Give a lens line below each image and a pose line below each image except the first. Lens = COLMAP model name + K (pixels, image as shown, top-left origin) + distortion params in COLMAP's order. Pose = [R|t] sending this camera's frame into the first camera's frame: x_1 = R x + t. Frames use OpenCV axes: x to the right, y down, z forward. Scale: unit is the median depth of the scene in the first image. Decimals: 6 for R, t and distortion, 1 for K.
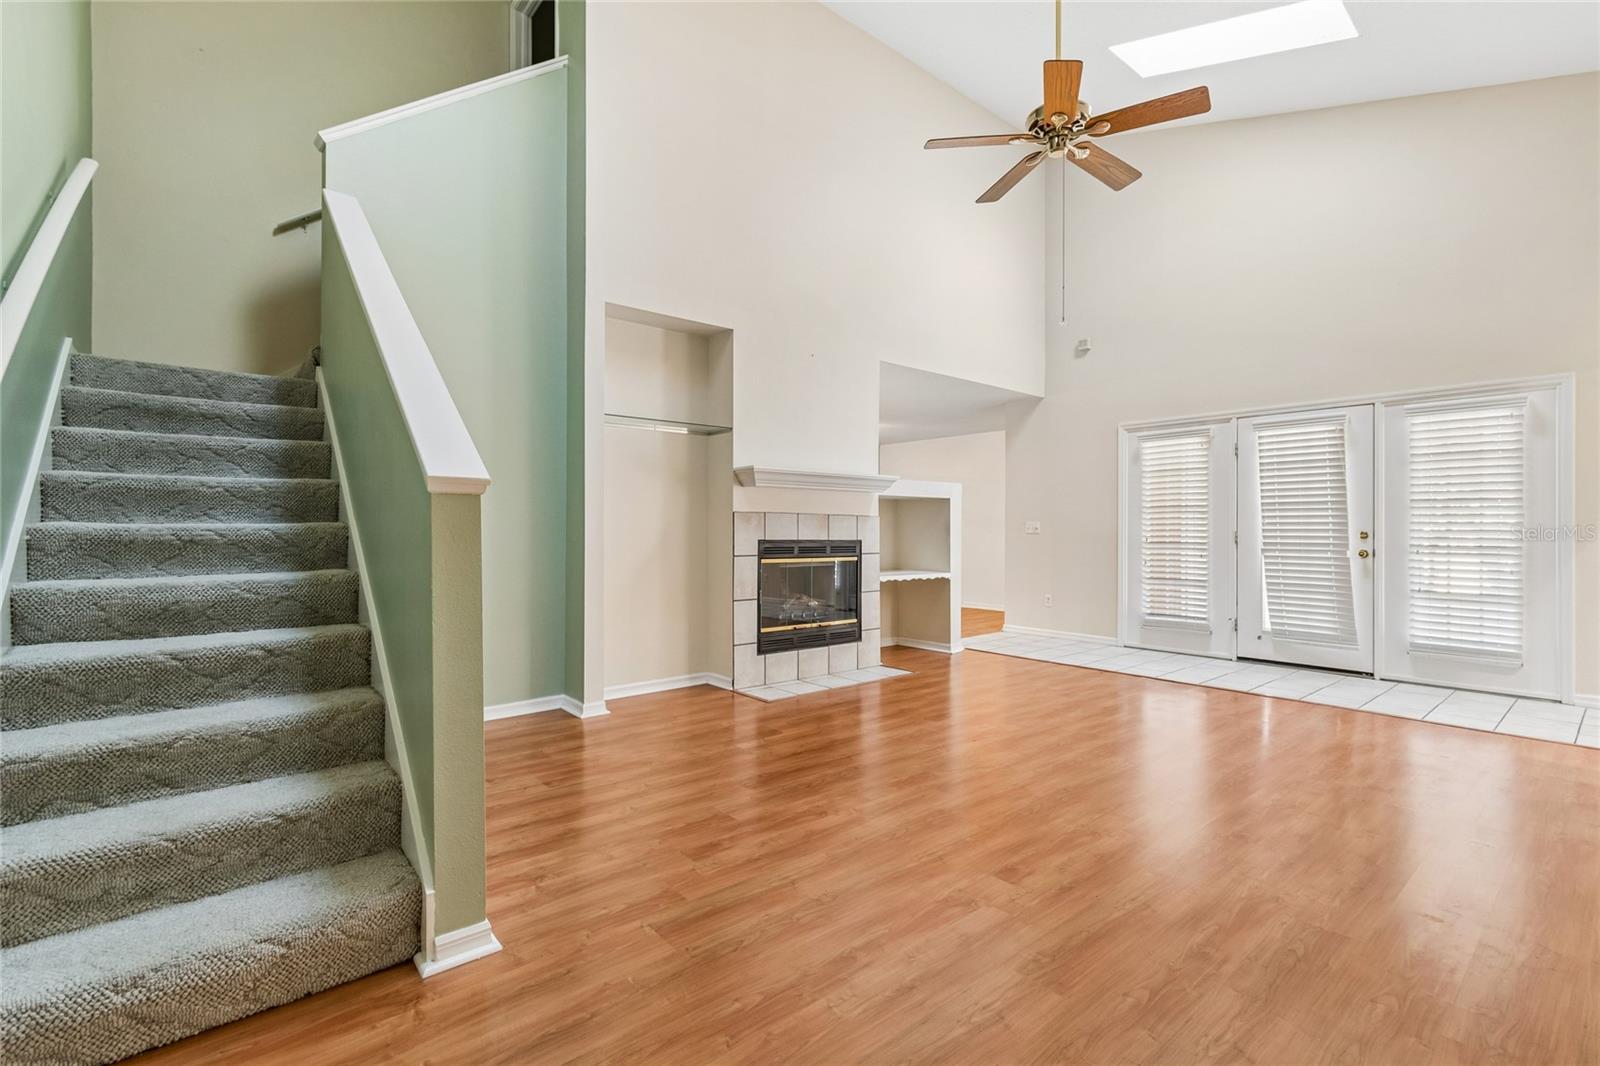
lens RADIAL K [[716.7, 0, 805.7], [0, 716.7, 517.6], [0, 0, 1]] dist [0.004388, -0.001937]
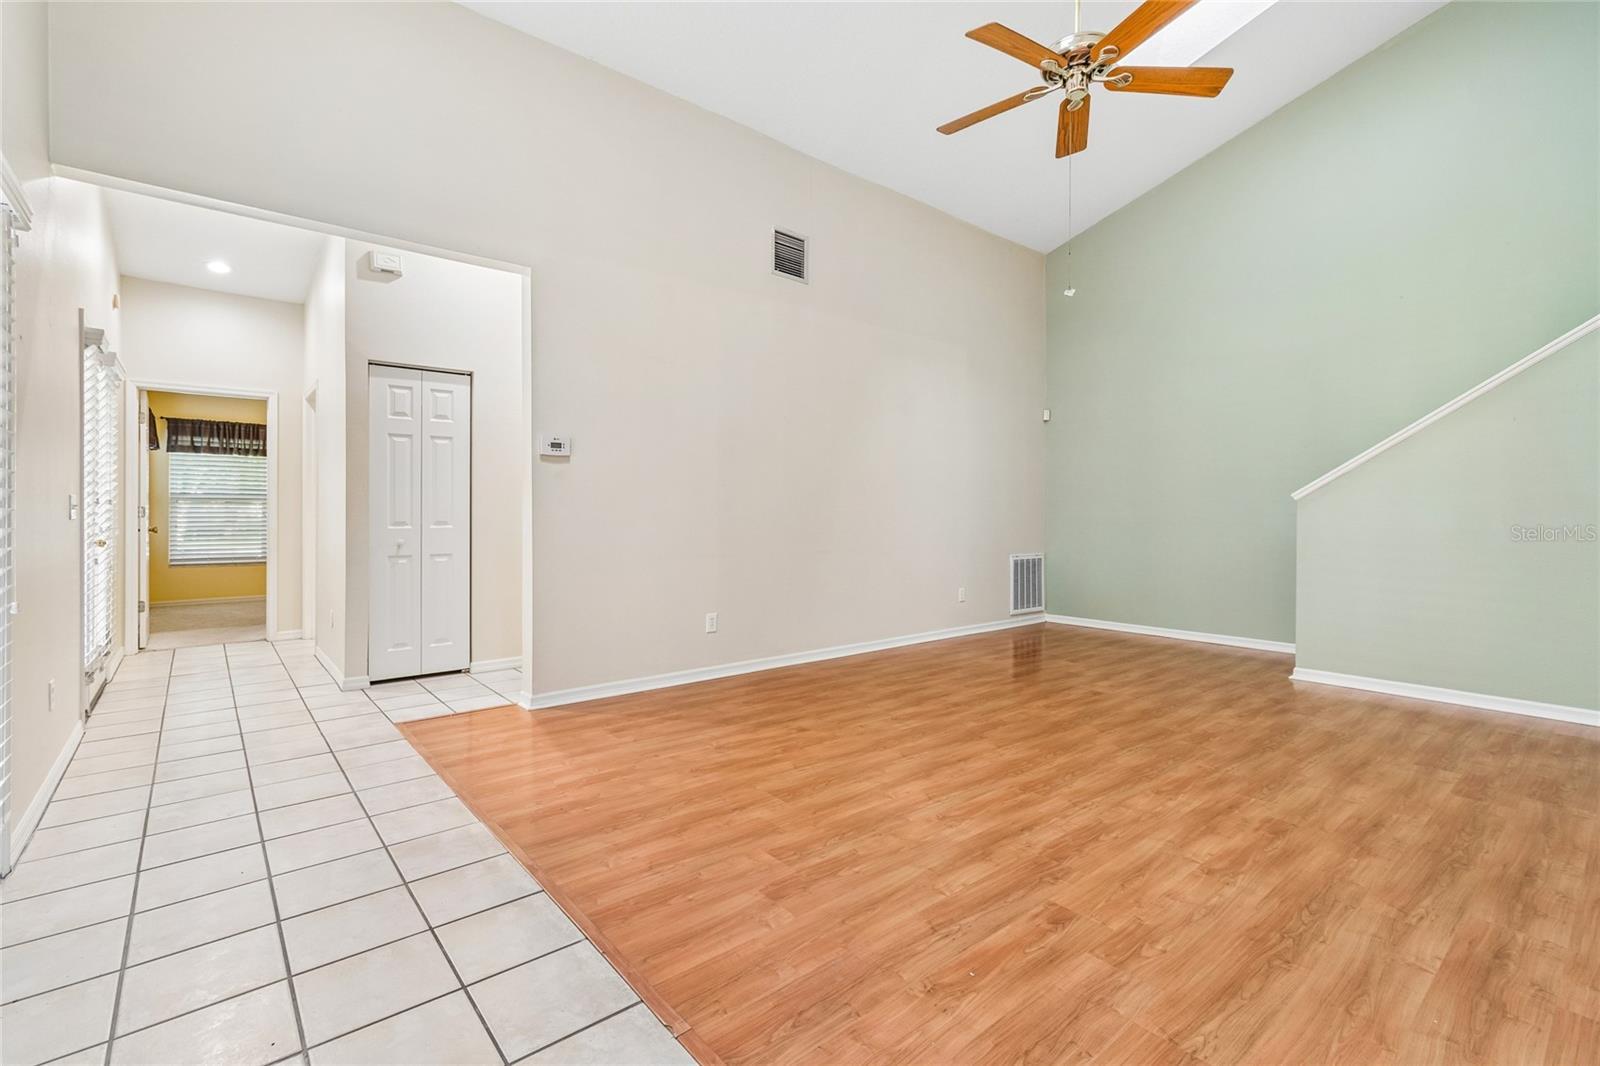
lens RADIAL K [[716.7, 0, 791.5], [0, 716.7, 509.8], [0, 0, 1]] dist [0.004388, -0.001937]
pose [[-0.999846, -0.004134, 0.017038, 0.457064], [-0.004443, 0.999826, -0.018137, 0.018645], [-0.016960, -0.018210, -0.999690, 1.266700]]
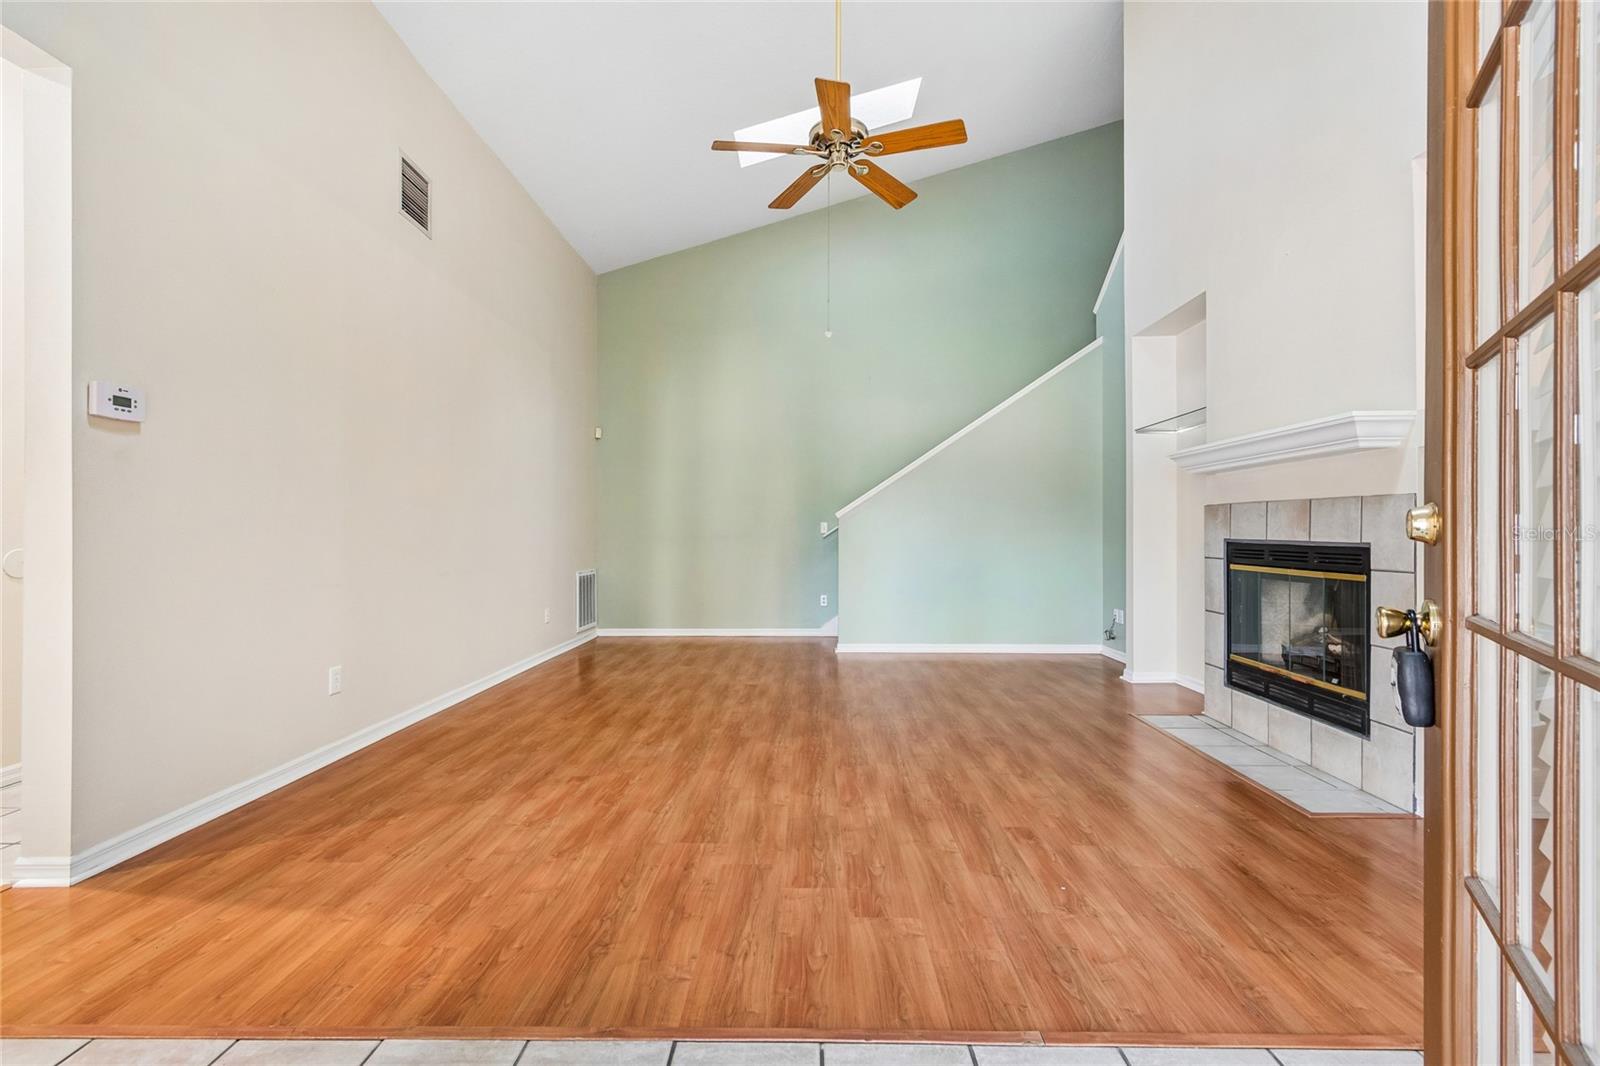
lens RADIAL K [[716.7, 0, 799.7], [0, 716.7, 524.1], [0, 0, 1]] dist [0.004388, -0.001937]
pose [[-0.661796, -0.010848, -0.749605, 0.779496], [0.011532, 0.999630, -0.024648, 0.026830], [0.749595, -0.024957, -0.661426, 1.097794]]
